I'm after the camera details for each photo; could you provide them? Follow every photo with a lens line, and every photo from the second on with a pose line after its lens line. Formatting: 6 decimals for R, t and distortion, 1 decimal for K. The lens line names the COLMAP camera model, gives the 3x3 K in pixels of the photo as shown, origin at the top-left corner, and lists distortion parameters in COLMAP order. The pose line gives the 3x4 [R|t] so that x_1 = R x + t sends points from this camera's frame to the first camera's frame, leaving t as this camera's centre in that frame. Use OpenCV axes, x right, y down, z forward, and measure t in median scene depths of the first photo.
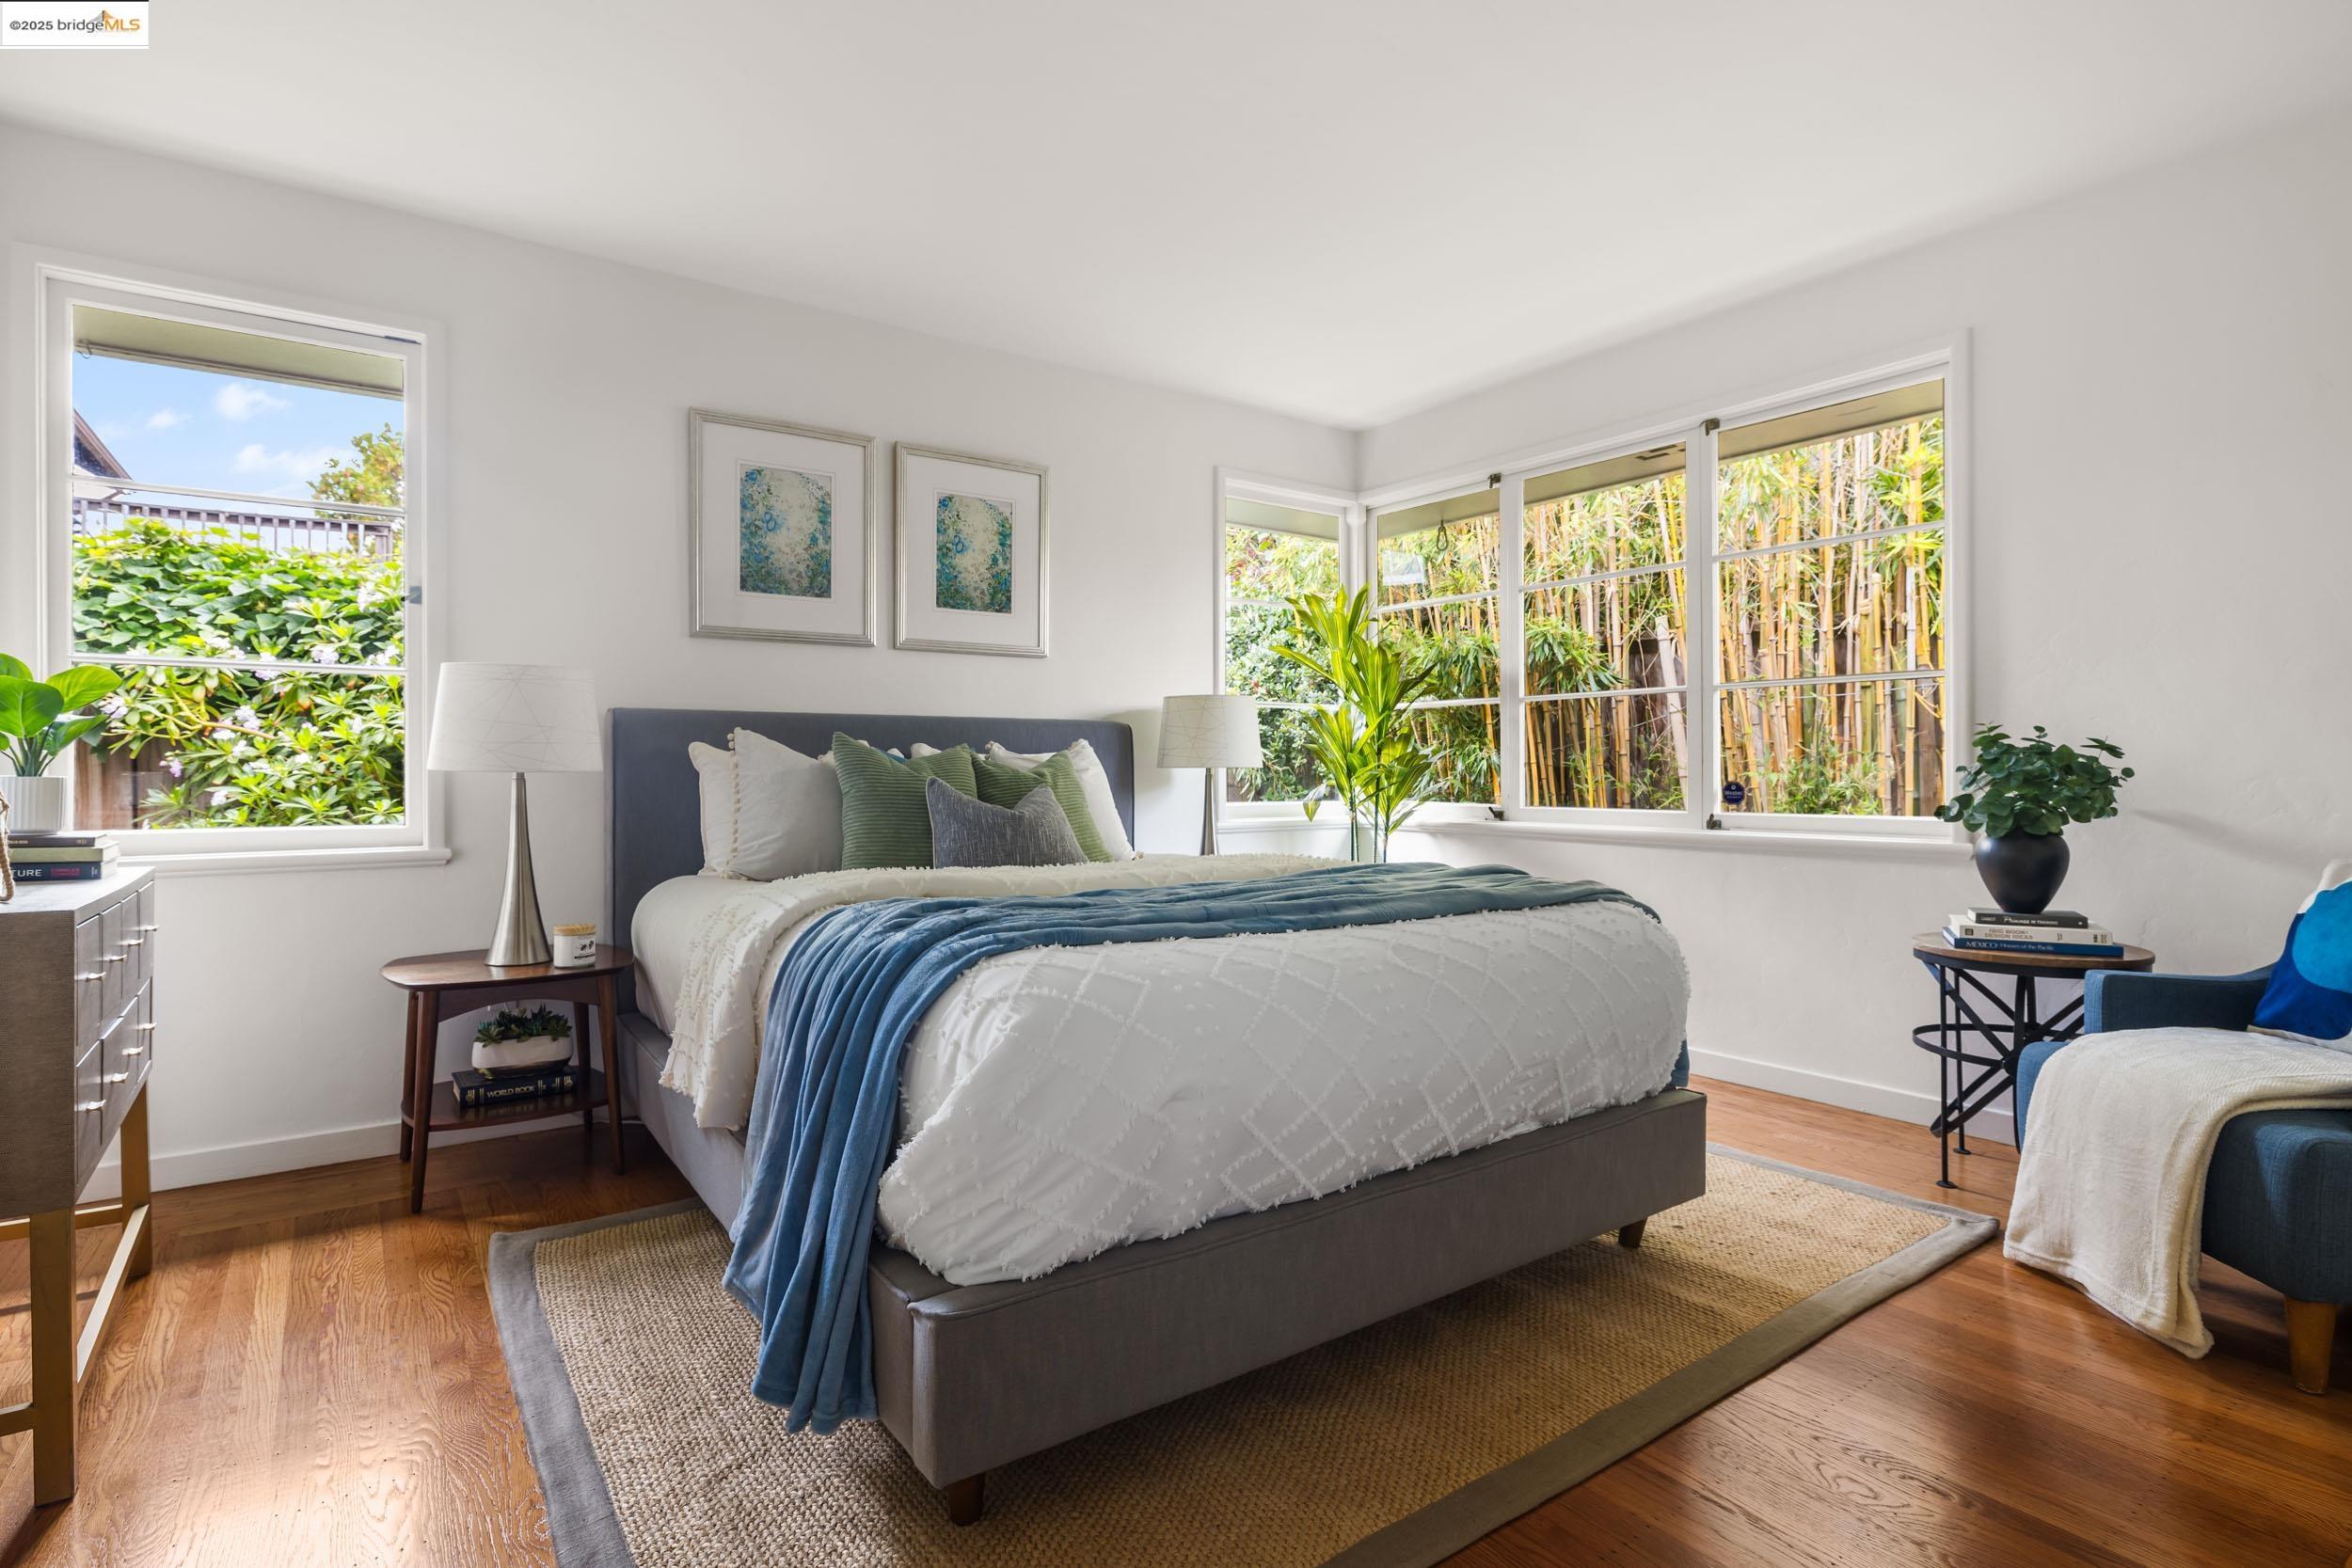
lens RADIAL K [[1144.5, 0, 1185.4], [0, 1144.5, 772.5], [0, 0, 1]] dist [0.003771, 0.000688]
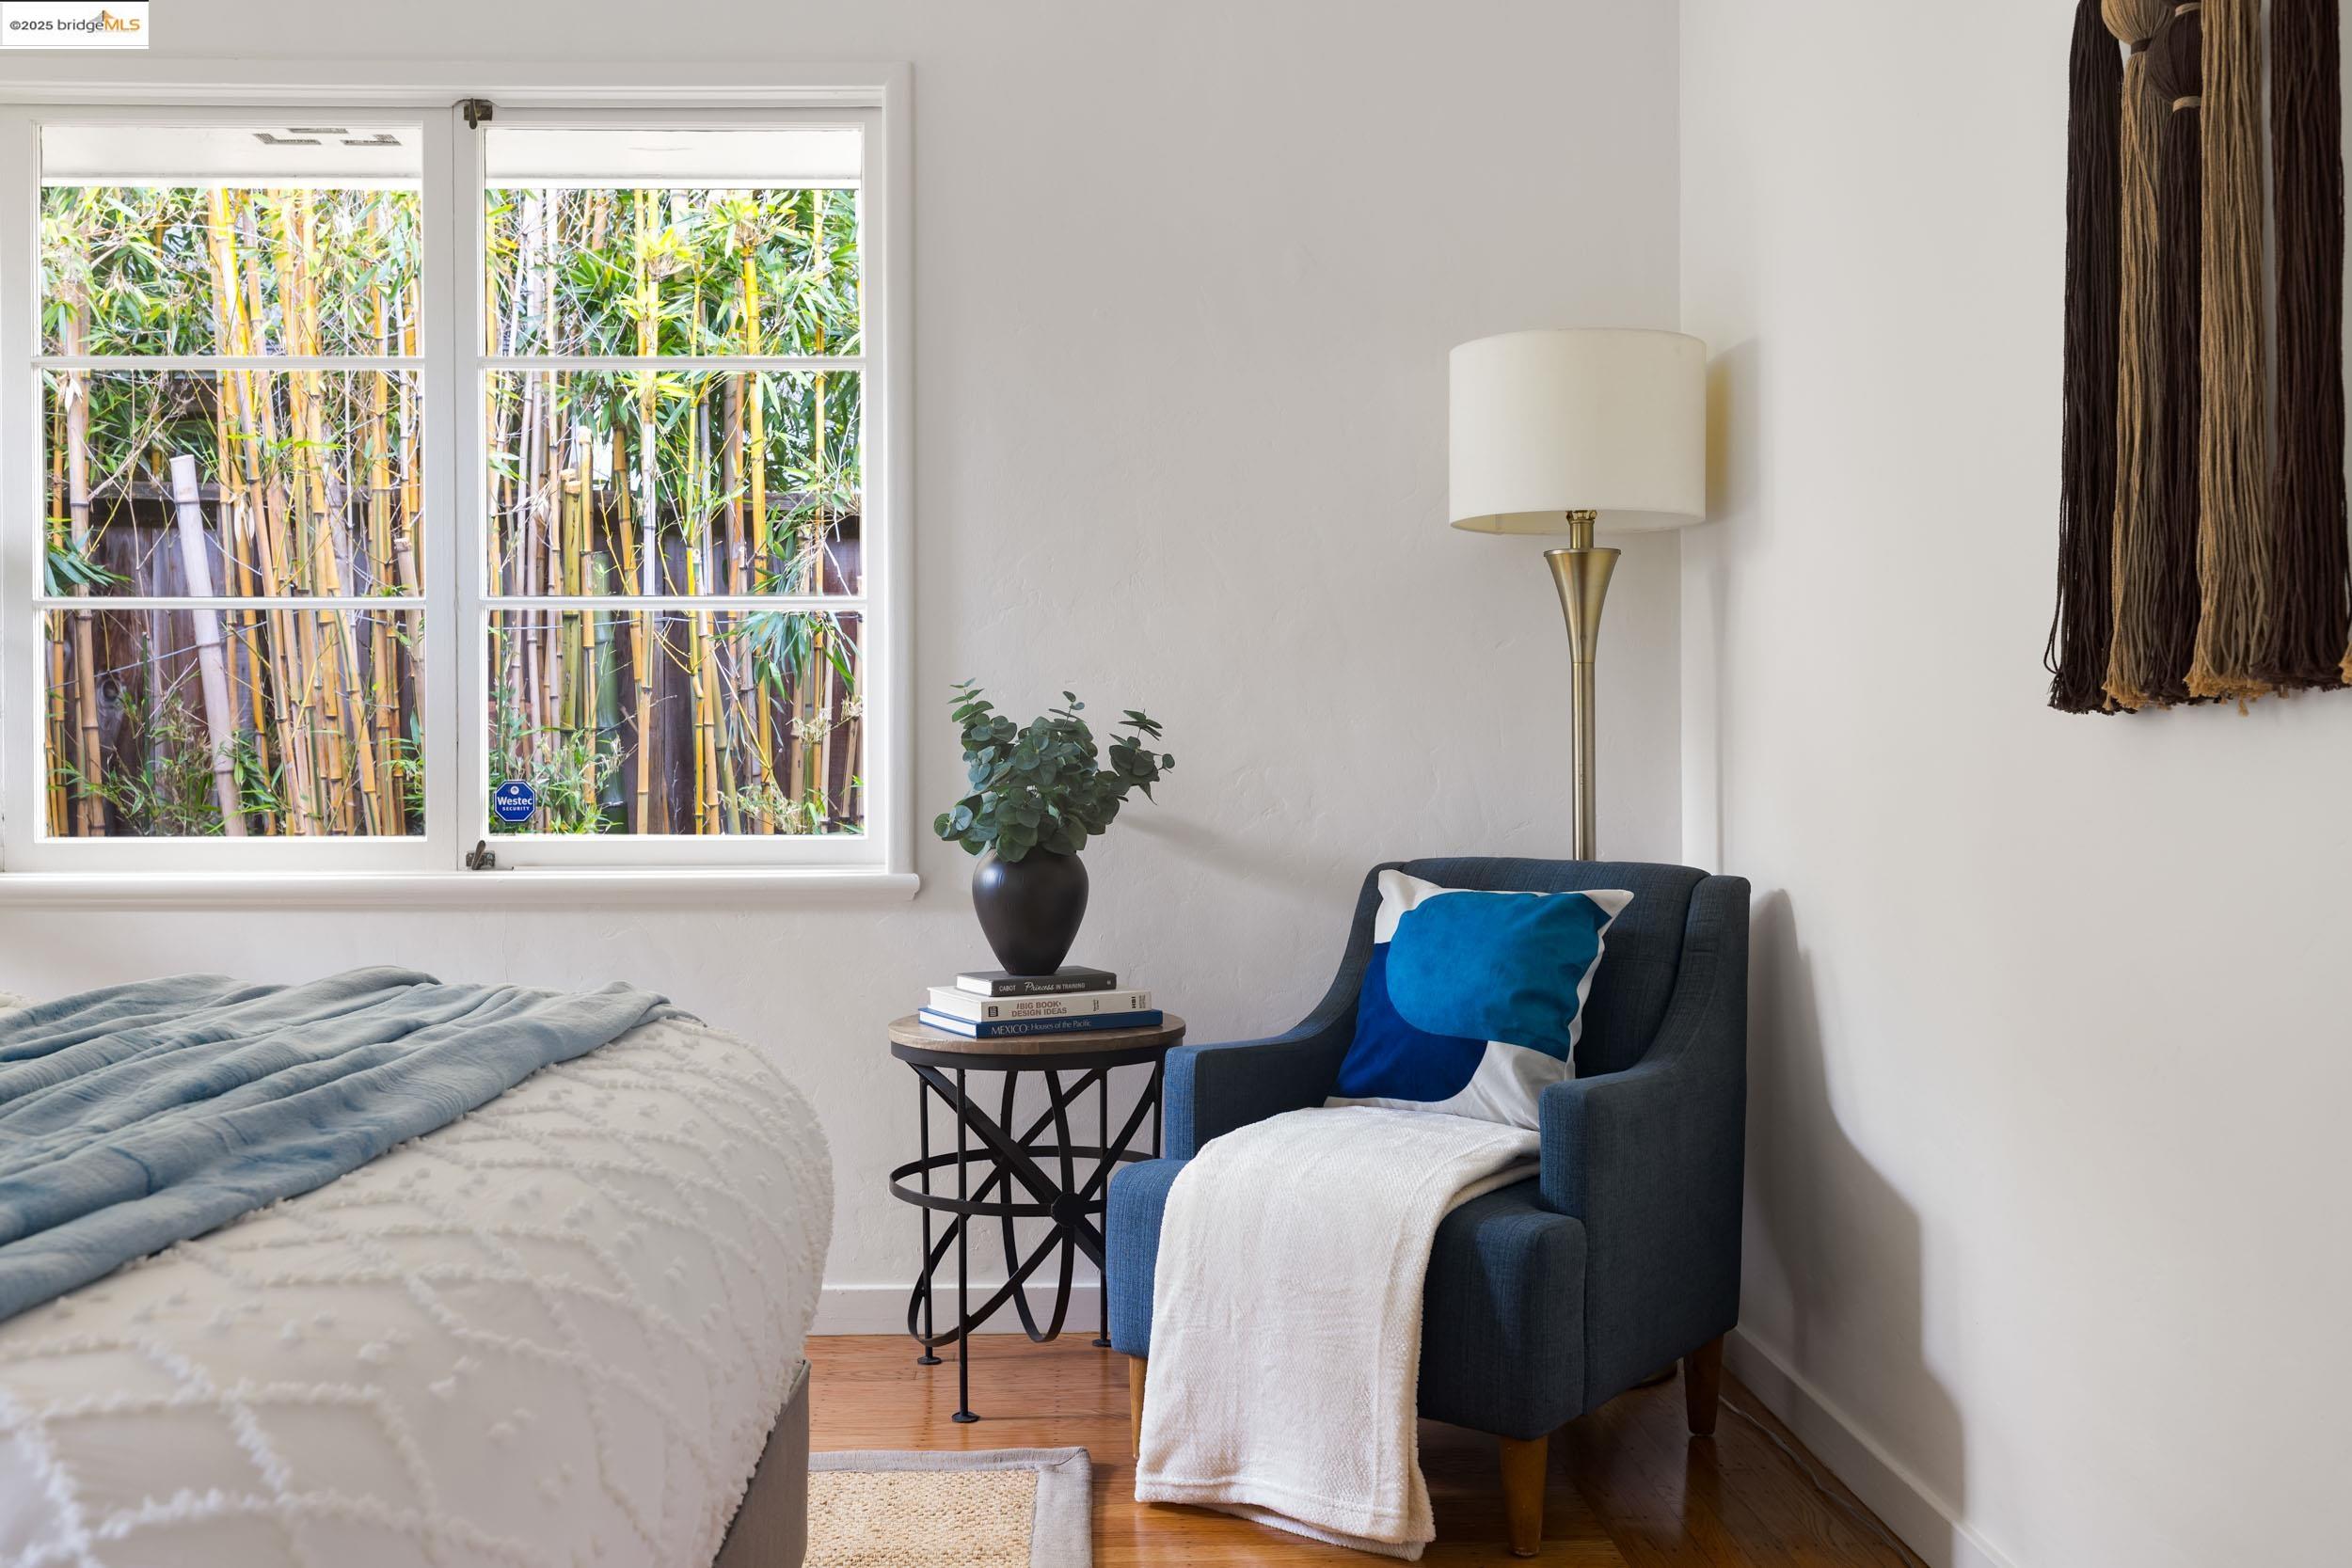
lens RADIAL K [[2098.5, 0, 1168.6], [0, 2098.5, 758.4], [0, 0, 1]] dist [-0.005477, 0.008989]
pose [[0.575582, -0.000986, 0.817744, -0.225602], [0.003401, 0.999994, -0.001188, 0.000052], [-0.817737, 0.003465, 0.575581, 0.263300]]
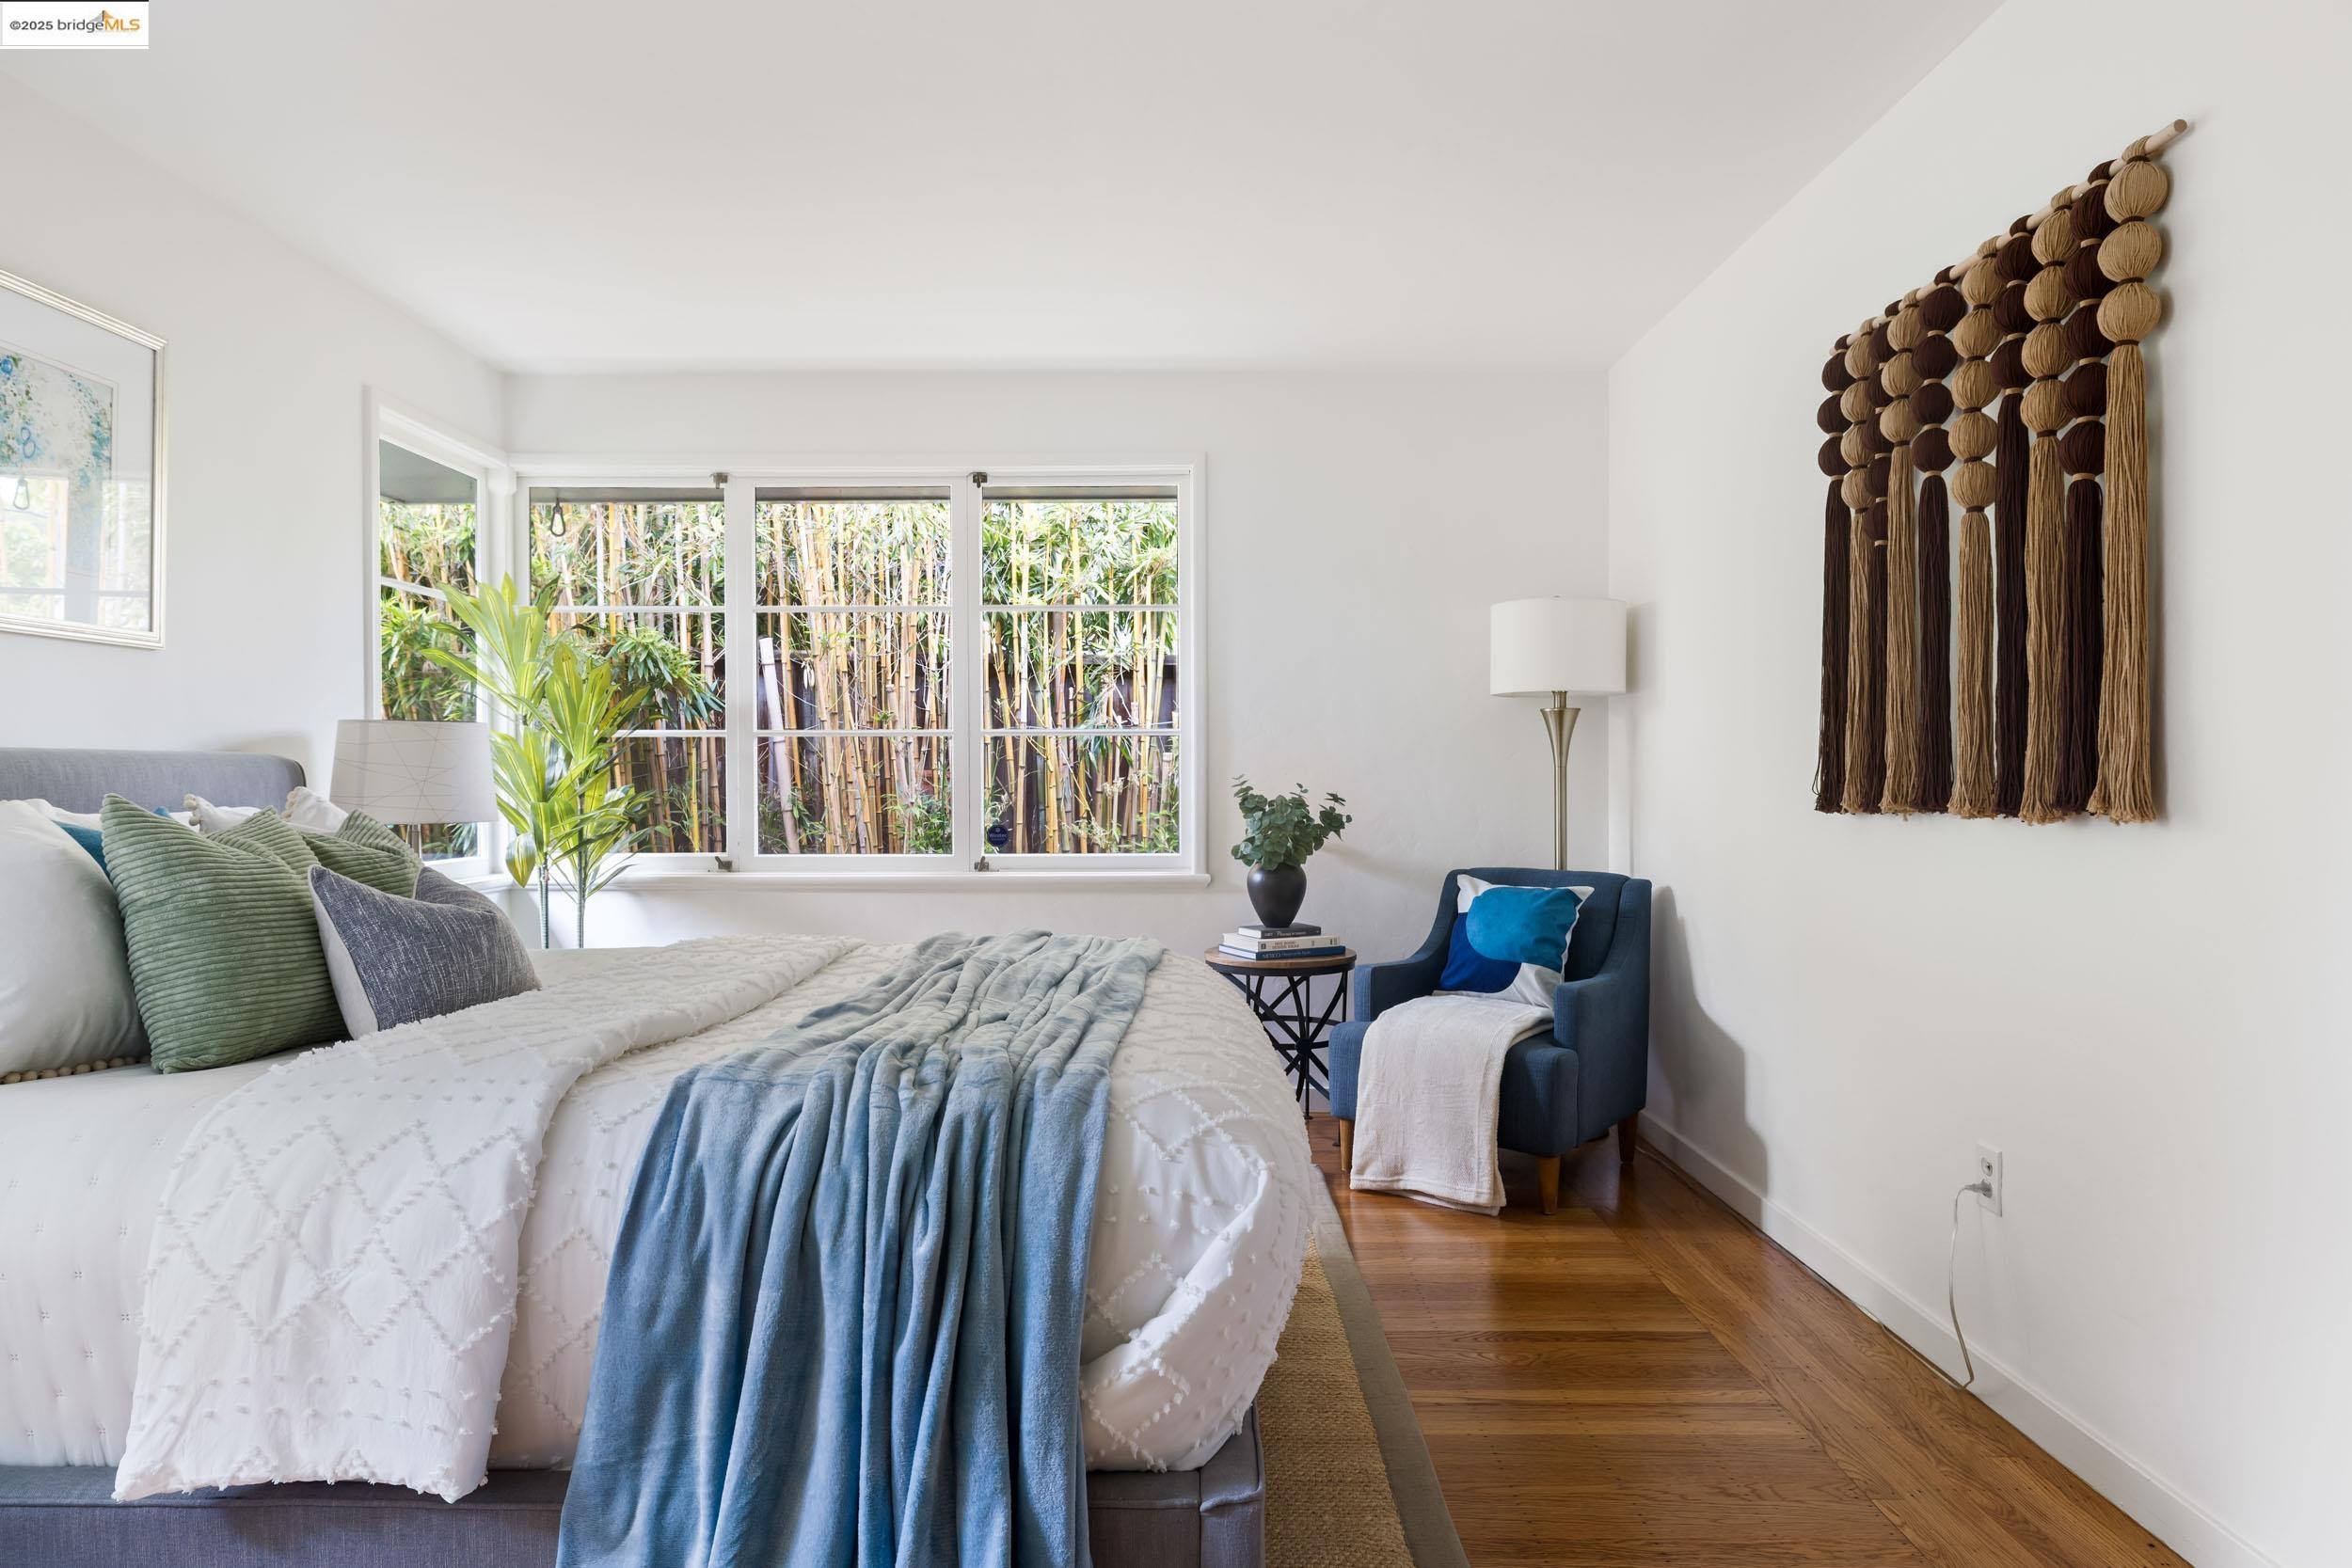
lens RADIAL K [[1293.6, 0, 1194.5], [0, 1293.6, 793.3], [0, 0, 1]] dist [-0.003898, 0.002191]
pose [[0.602309, -0.006641, 0.798235, -0.522637], [0.002685, 0.999977, 0.006294, -0.040509], [-0.798259, -0.001648, 0.602313, 0.217531]]
